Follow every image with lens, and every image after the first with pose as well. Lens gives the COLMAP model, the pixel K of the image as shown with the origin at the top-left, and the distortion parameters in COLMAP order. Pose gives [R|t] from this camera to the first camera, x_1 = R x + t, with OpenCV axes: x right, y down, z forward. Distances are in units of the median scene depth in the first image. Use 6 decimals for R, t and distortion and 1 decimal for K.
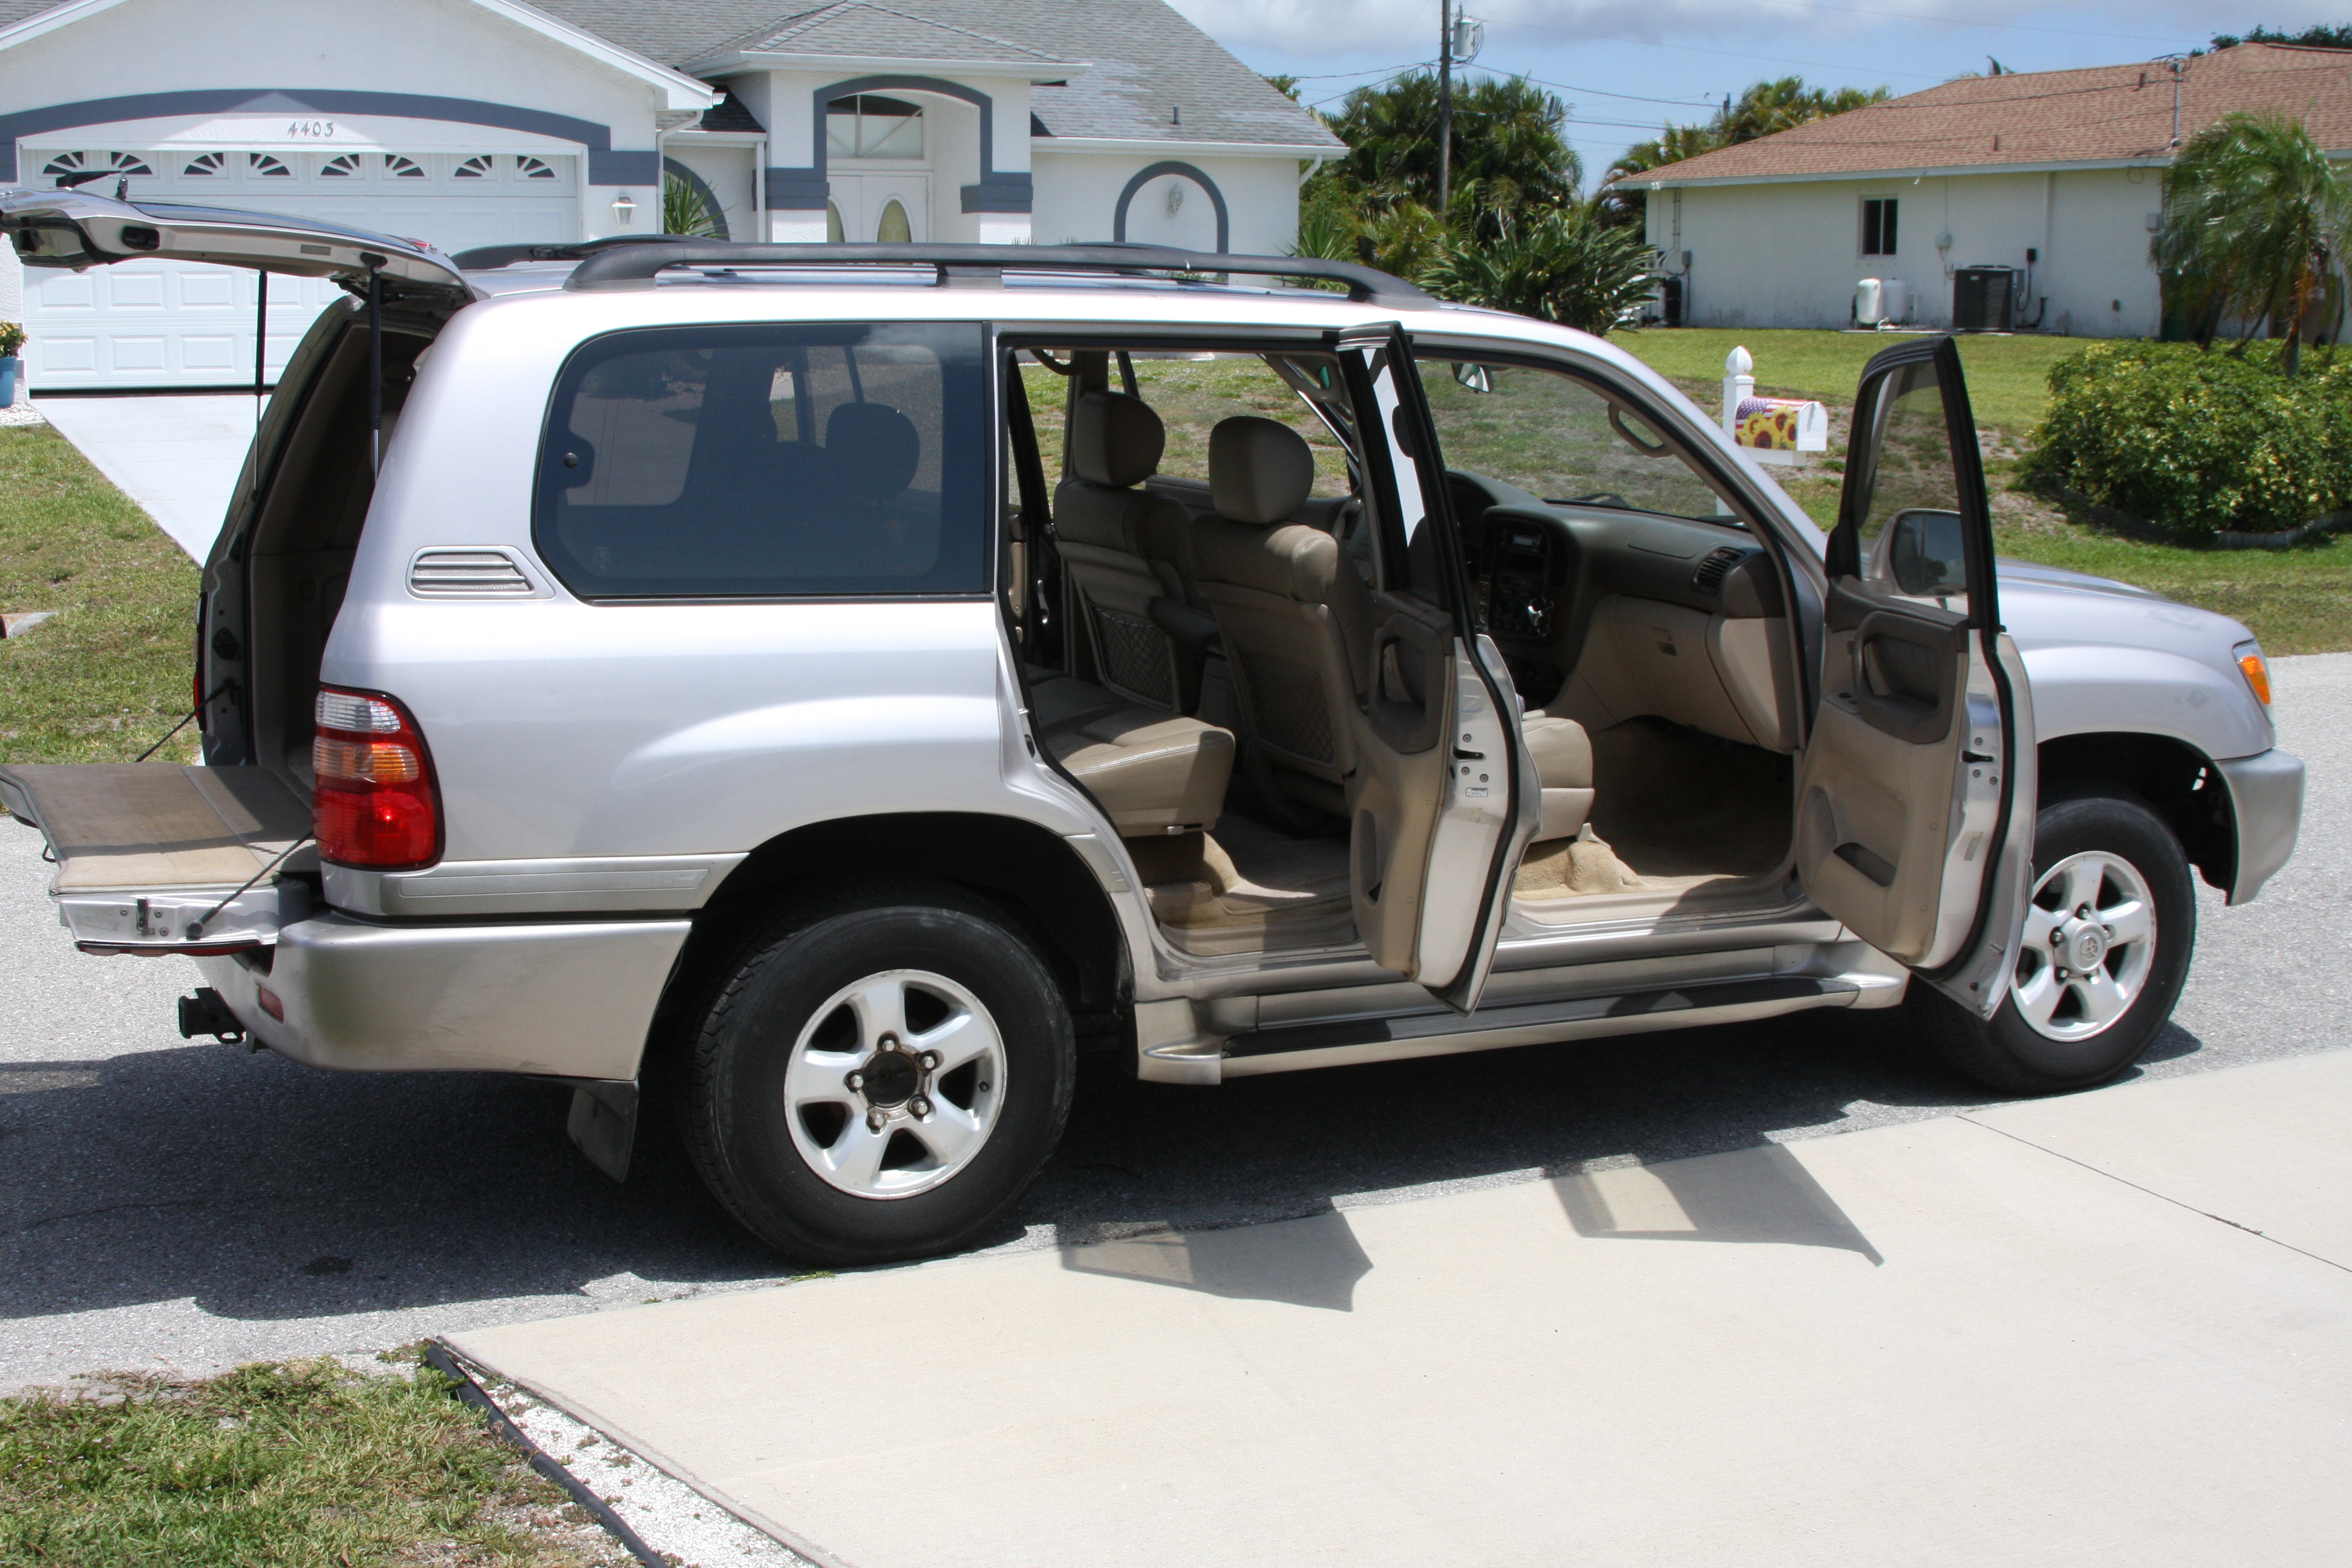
lens RADIAL K [[3008.1, 0, 1105.6], [0, 3008.1, 718.1], [0, 0, 1]] dist [-0.178782, 0.119196]
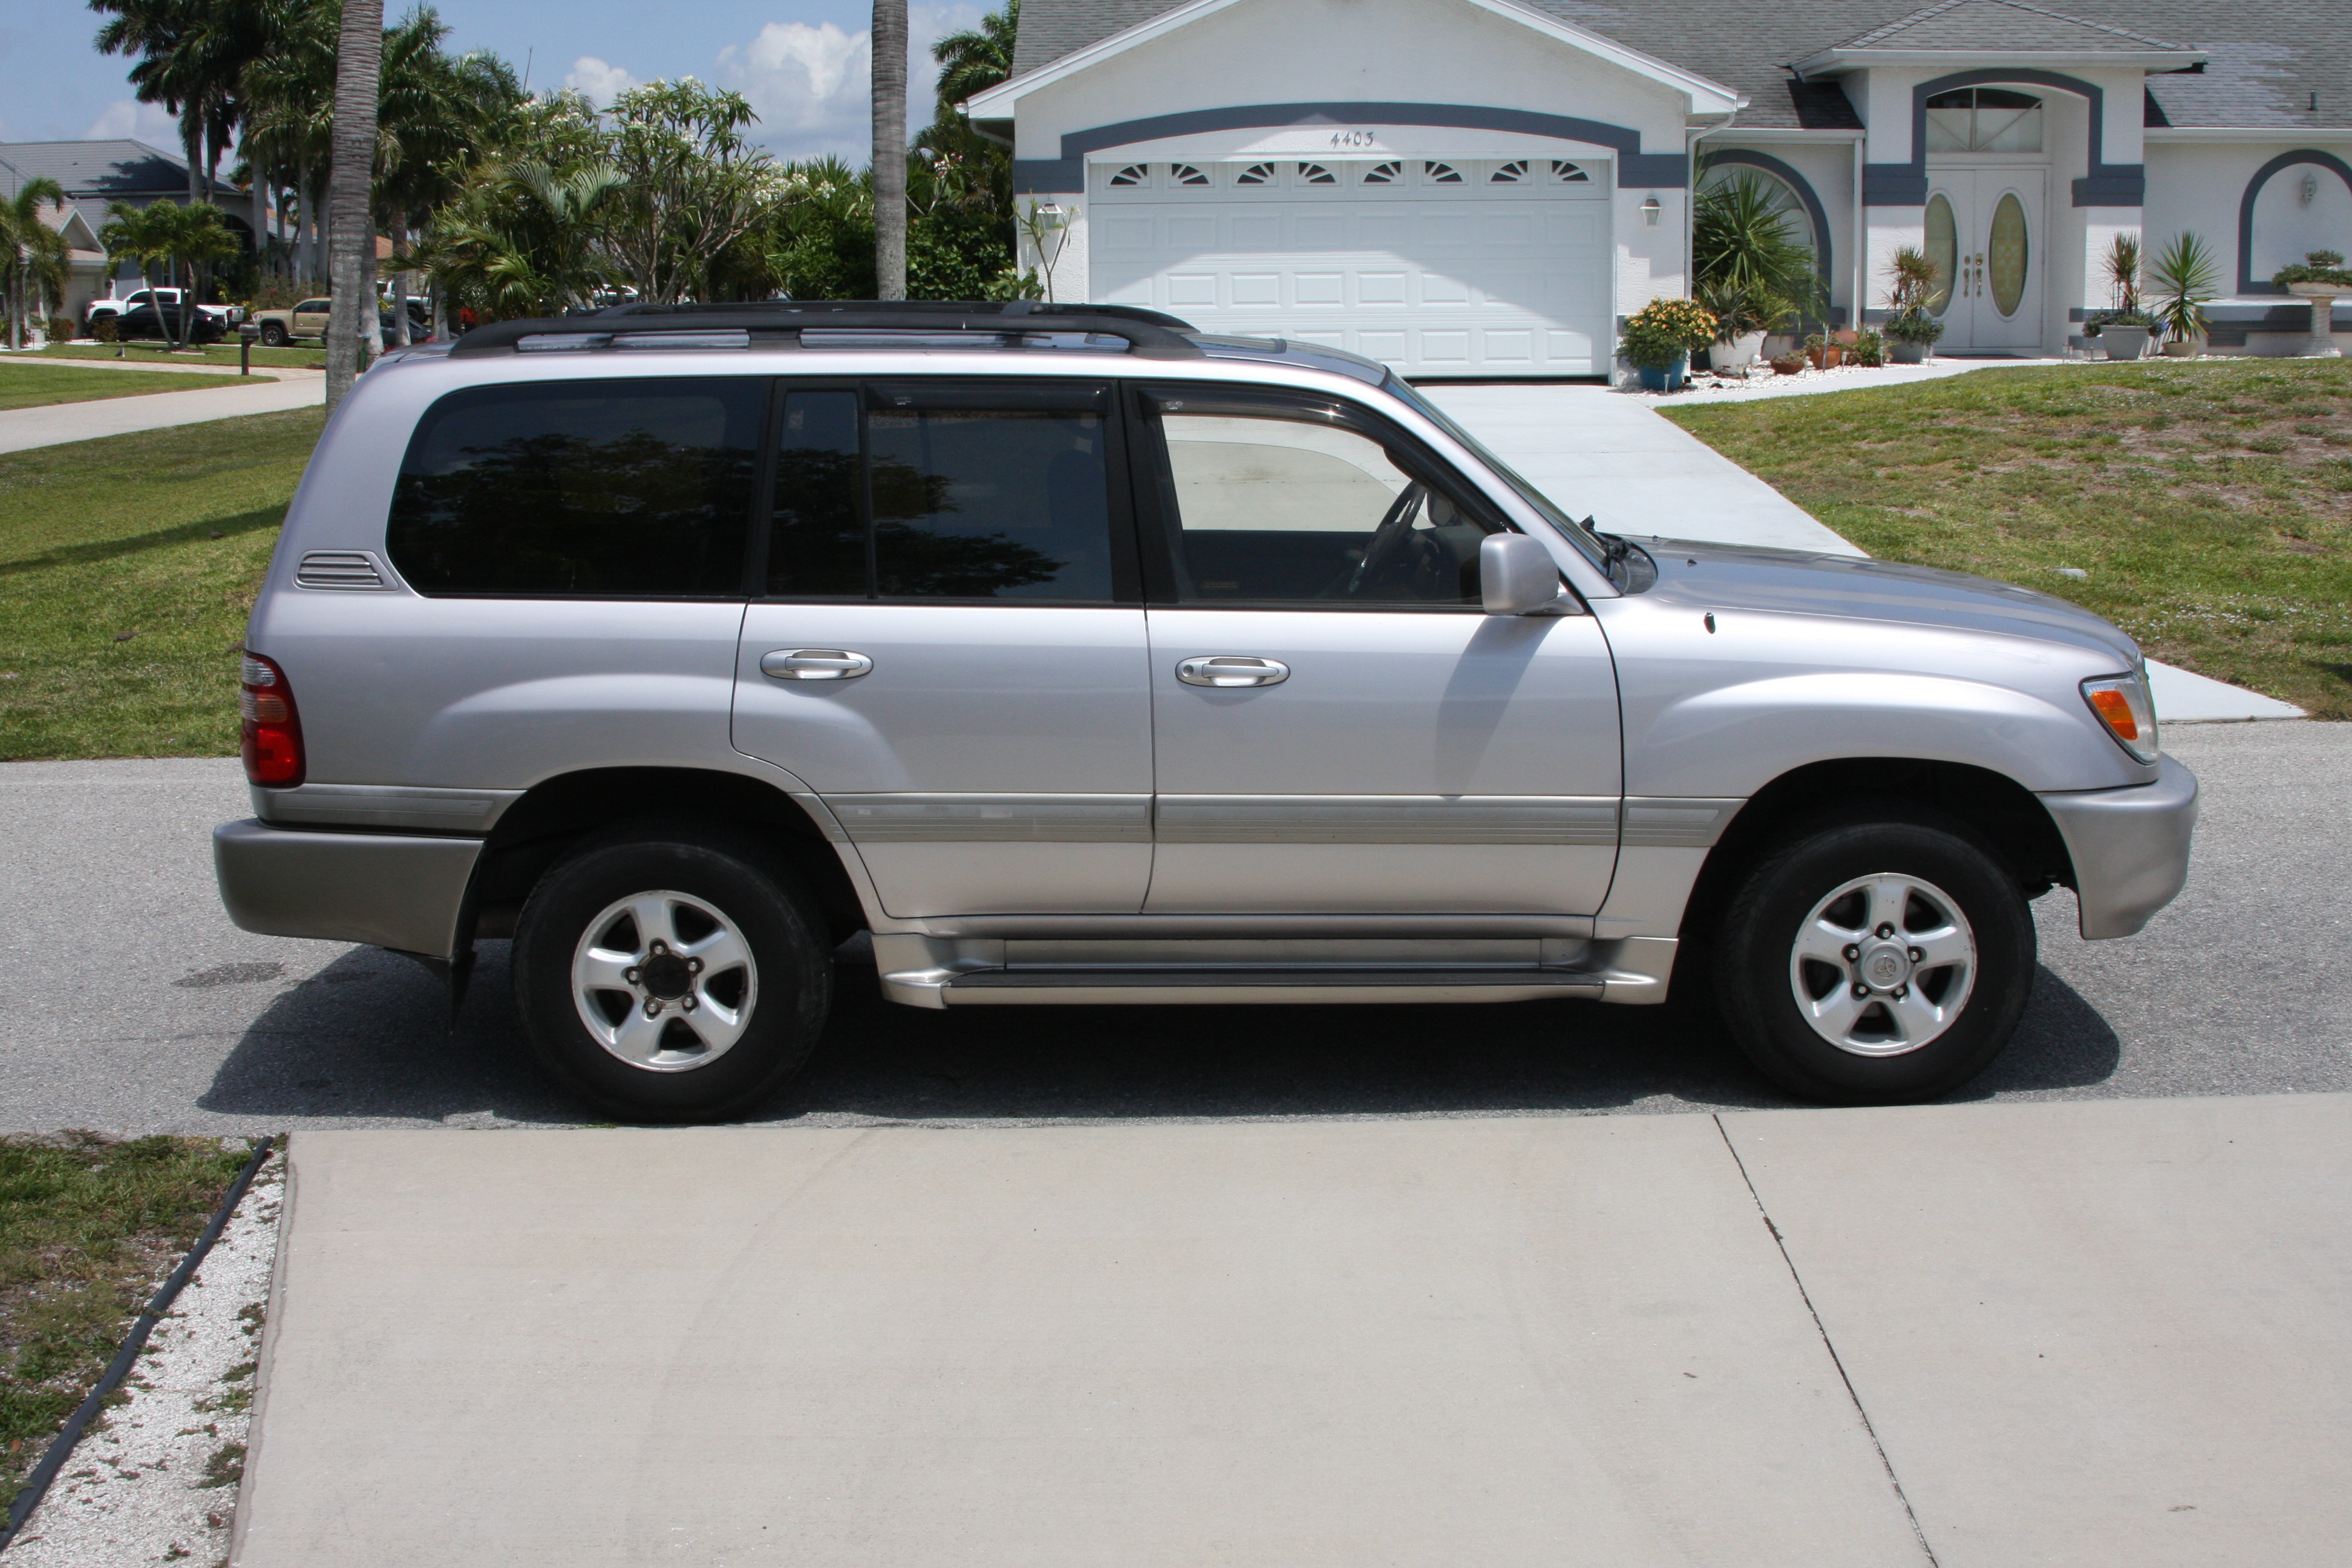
lens RADIAL K [[2984.7, 0, 1142.4], [0, 2984.7, 735.1], [0, 0, 1]] dist [-0.159565, 0.138882]
pose [[0.907274, 0.047297, -0.417872, 0.141923], [-0.042110, 0.998879, 0.021629, -0.003896], [0.418427, -0.002027, 0.908248, -0.012184]]
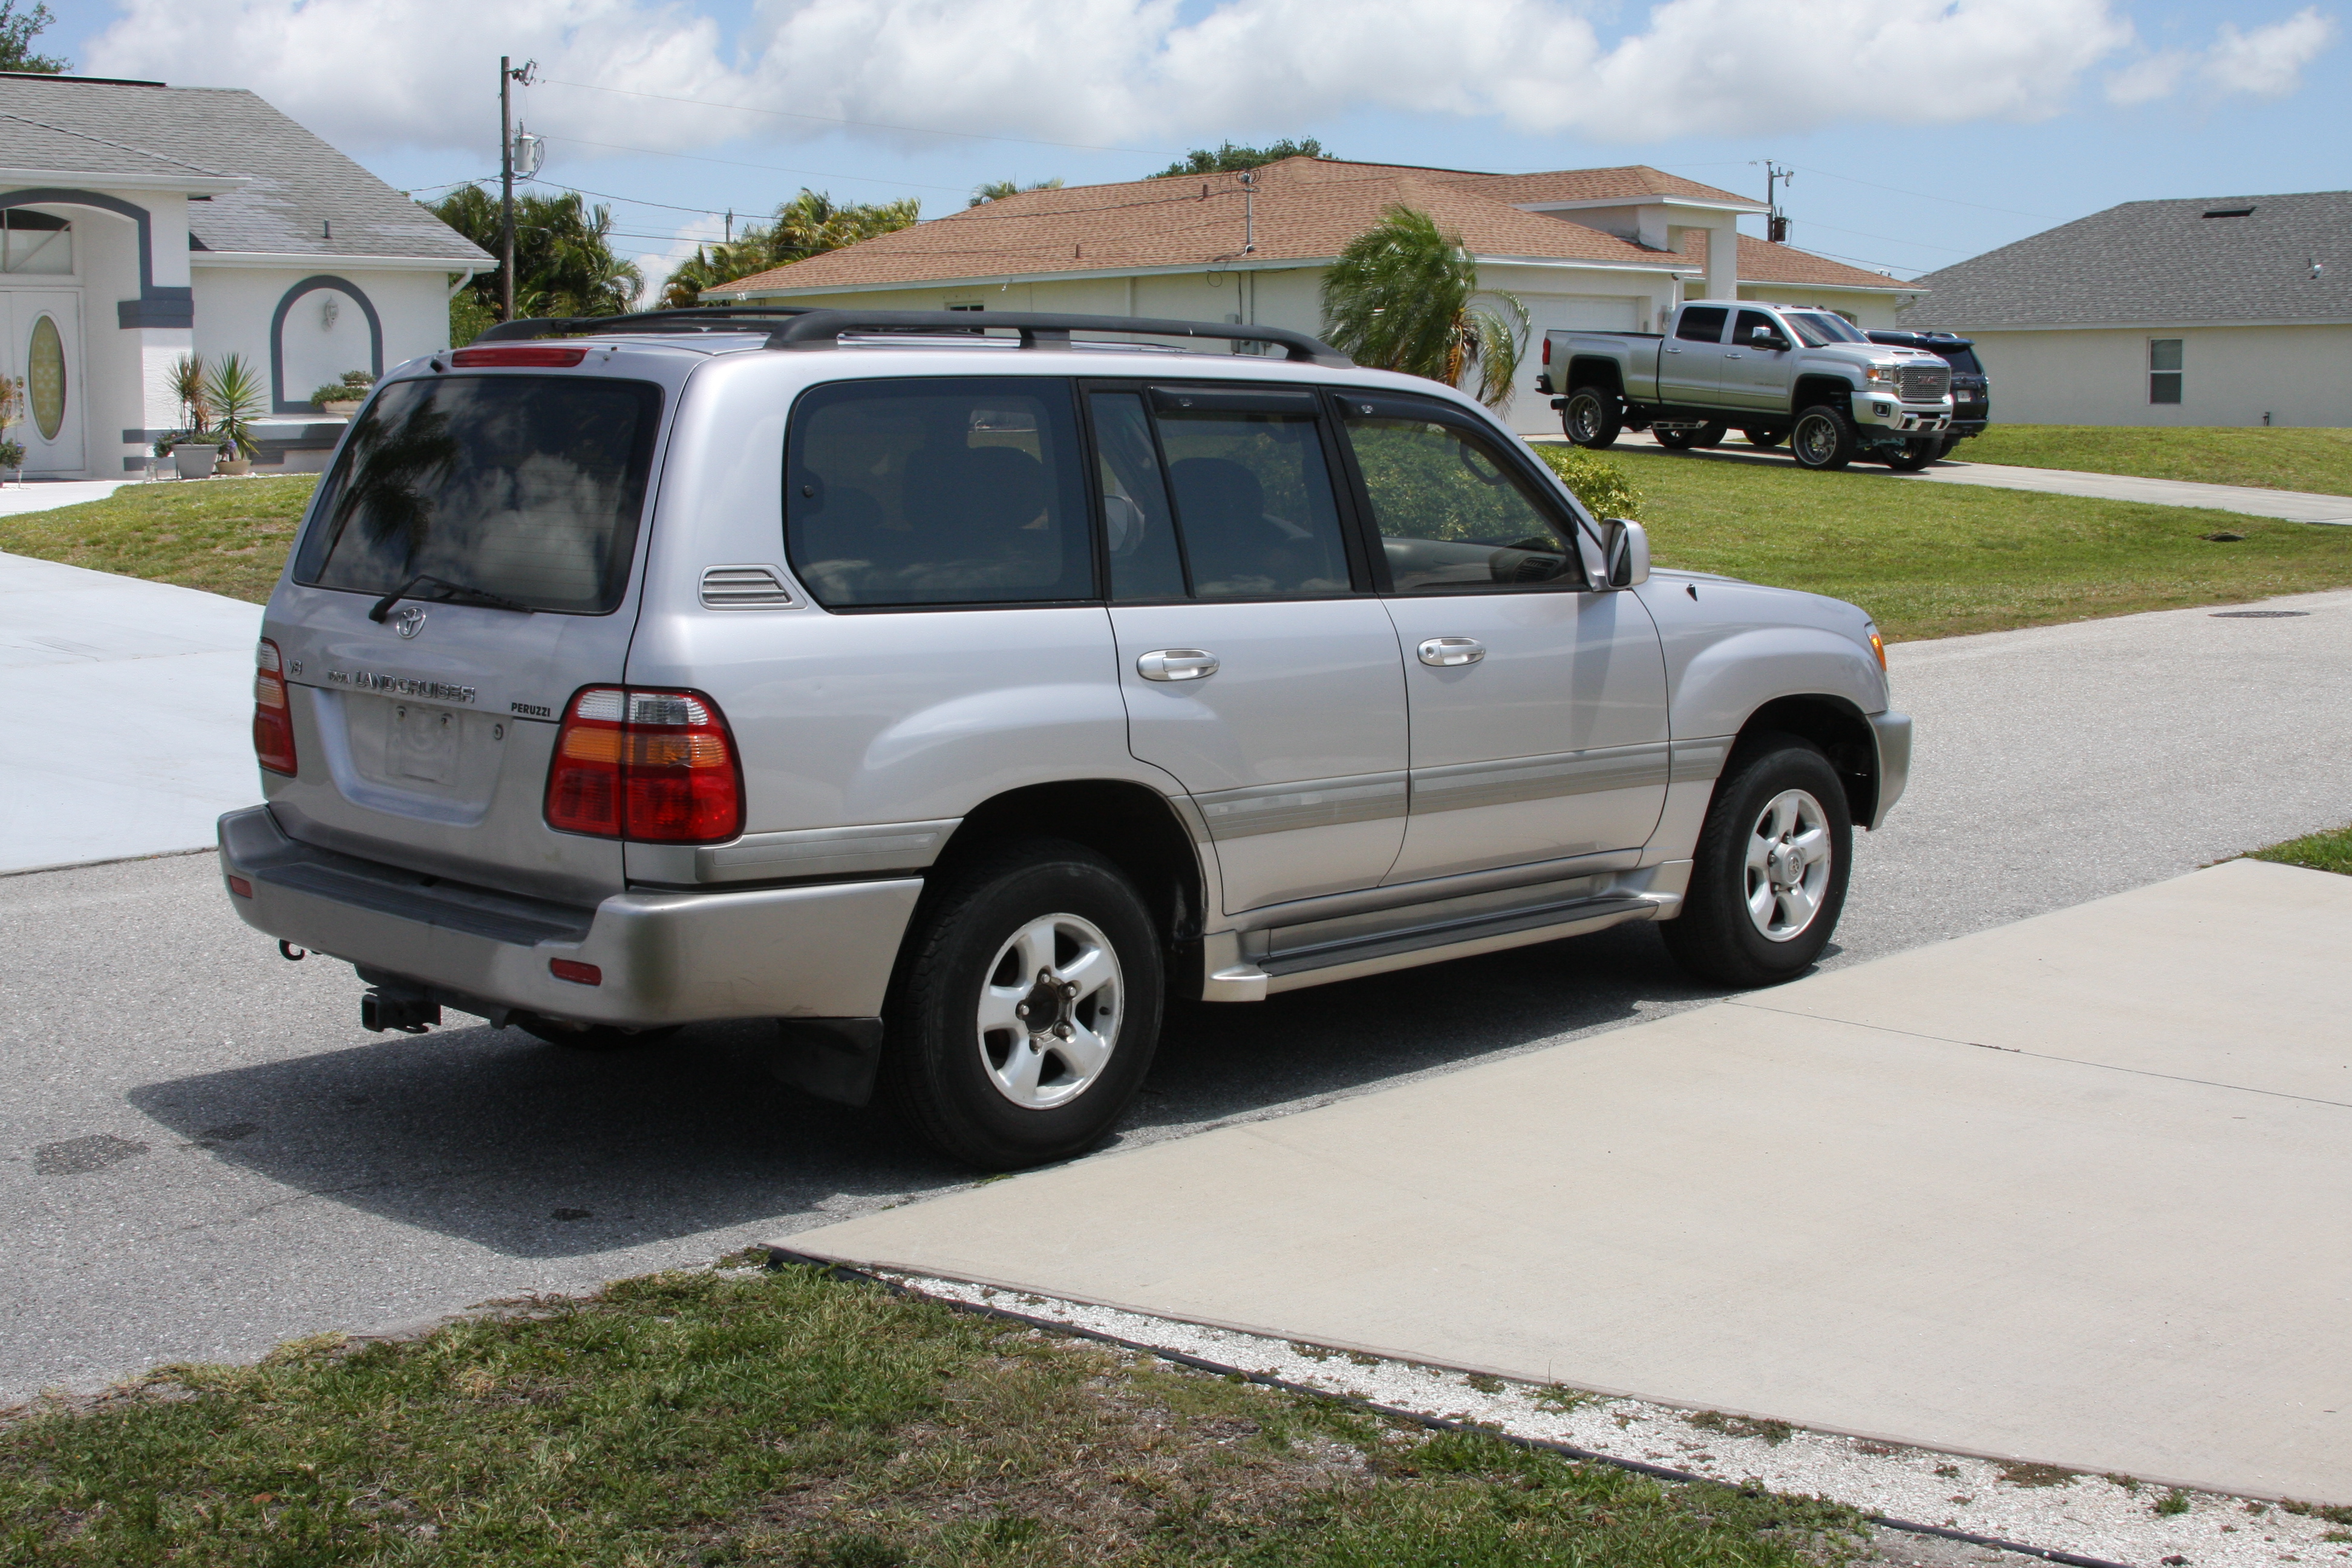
lens RADIAL K [[2984.7, 0, 1142.4], [0, 2984.7, 735.1], [0, 0, 1]] dist [-0.159565, 0.138882]
pose [[0.941874, -0.045985, 0.332804, -0.095661], [0.056387, 0.998174, -0.021658, 0.009003], [-0.331201, 0.039165, 0.942747, -0.030783]]
